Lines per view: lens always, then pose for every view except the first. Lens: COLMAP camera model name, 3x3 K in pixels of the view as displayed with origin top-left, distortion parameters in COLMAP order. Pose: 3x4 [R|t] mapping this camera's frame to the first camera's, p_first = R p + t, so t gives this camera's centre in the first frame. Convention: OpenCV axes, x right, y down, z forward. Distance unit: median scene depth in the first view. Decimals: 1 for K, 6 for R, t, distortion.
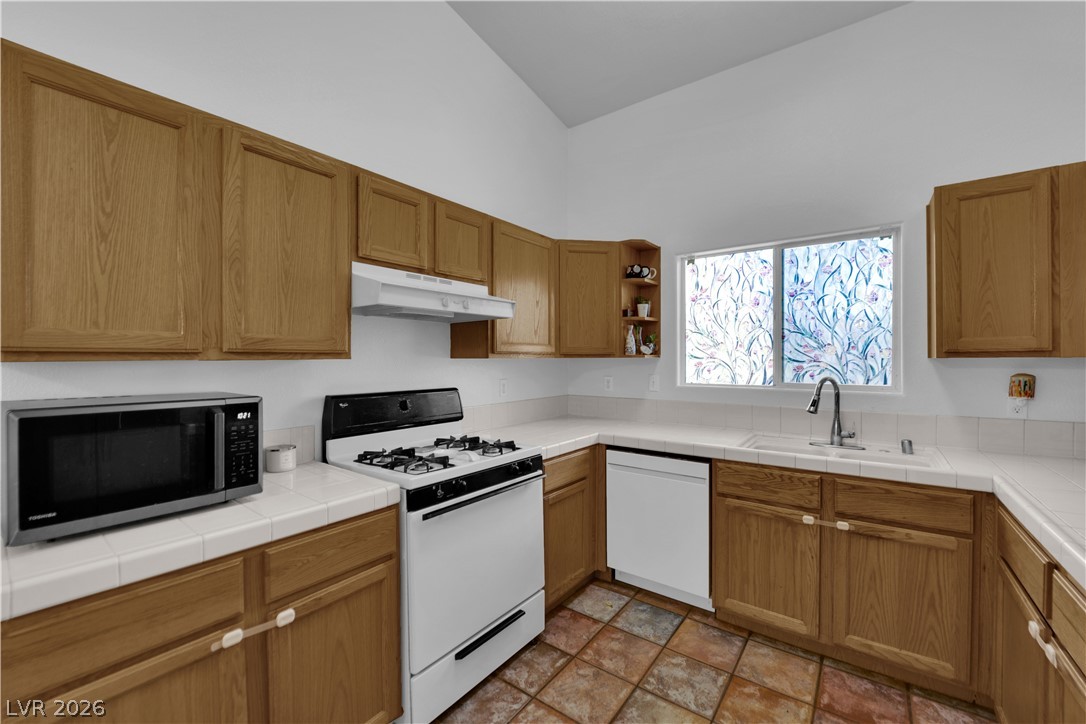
lens RADIAL K [[437.1, 0, 544.5], [0, 437.1, 362.2], [0, 0, 1]] dist [-0.010961, -0.003079]
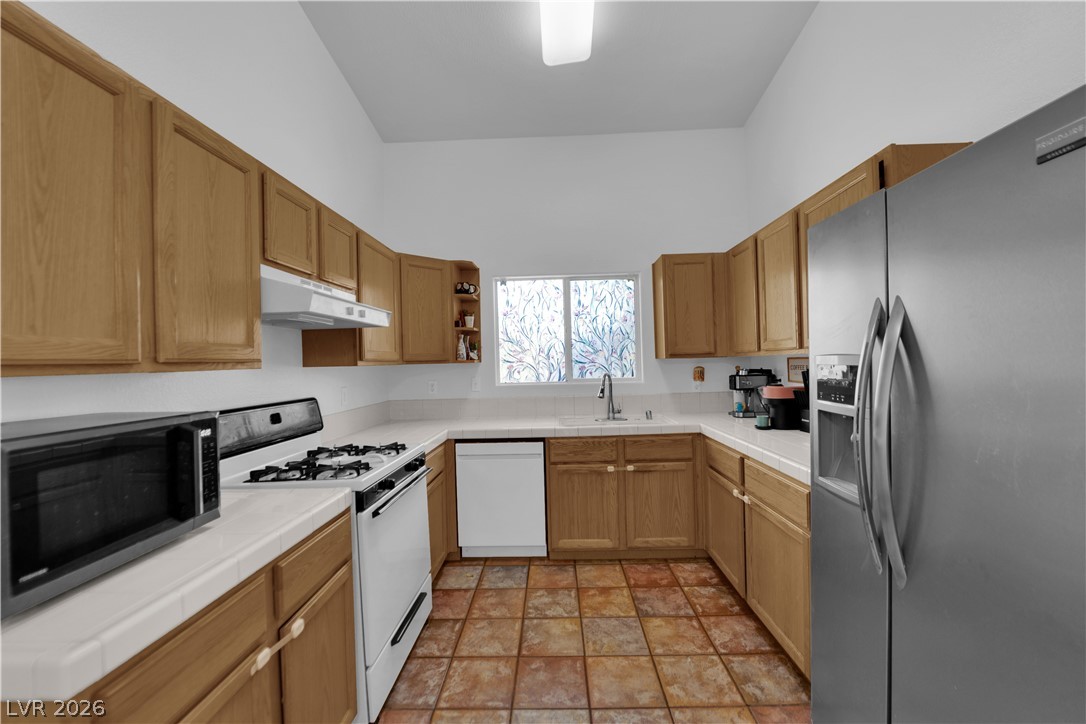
lens RADIAL K [[437.1, 0, 544.3], [0, 437.1, 361.7], [0, 0, 1]] dist [-0.010961, -0.003079]
pose [[0.816104, -0.019173, 0.577587, -0.426665], [0.028410, 0.999572, -0.006960, 0.001399], [-0.577207, 0.022089, 0.816299, -0.091581]]
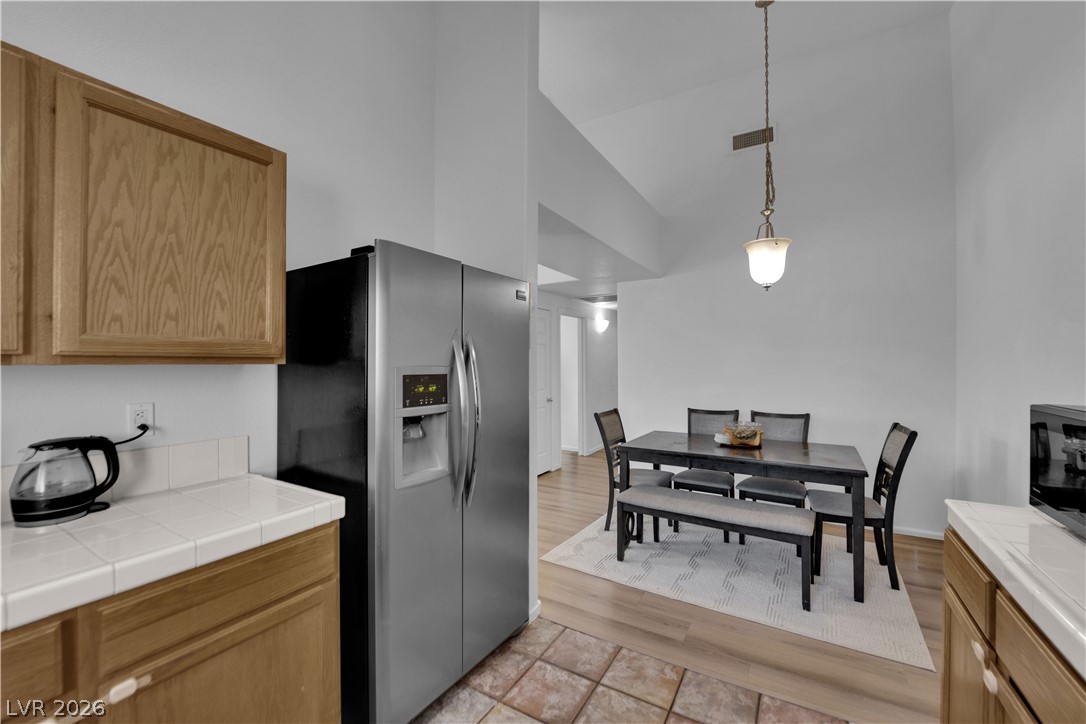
lens RADIAL K [[437.1, 0, 544.0], [0, 437.1, 362.0], [0, 0, 1]] dist [-0.010961, -0.003079]
pose [[-0.994830, 0.002427, -0.101526, 0.202791], [0.001653, 0.999969, 0.007705, -0.014653], [0.101541, 0.007497, -0.994803, 1.049620]]
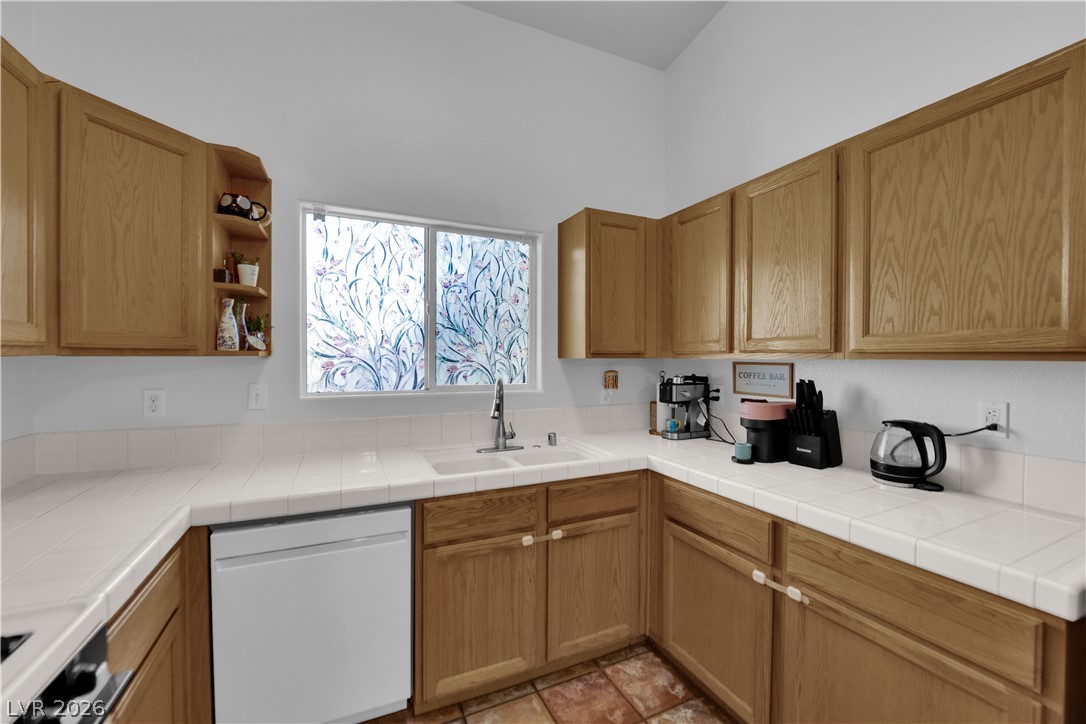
lens RADIAL K [[437.1, 0, 543.5], [0, 437.1, 361.5], [0, 0, 1]] dist [-0.010961, -0.003079]
pose [[0.473740, -0.006562, 0.880640, -0.158438], [0.000236, 0.999973, 0.007324, -0.009768], [-0.880665, -0.003262, 0.473729, 0.545846]]
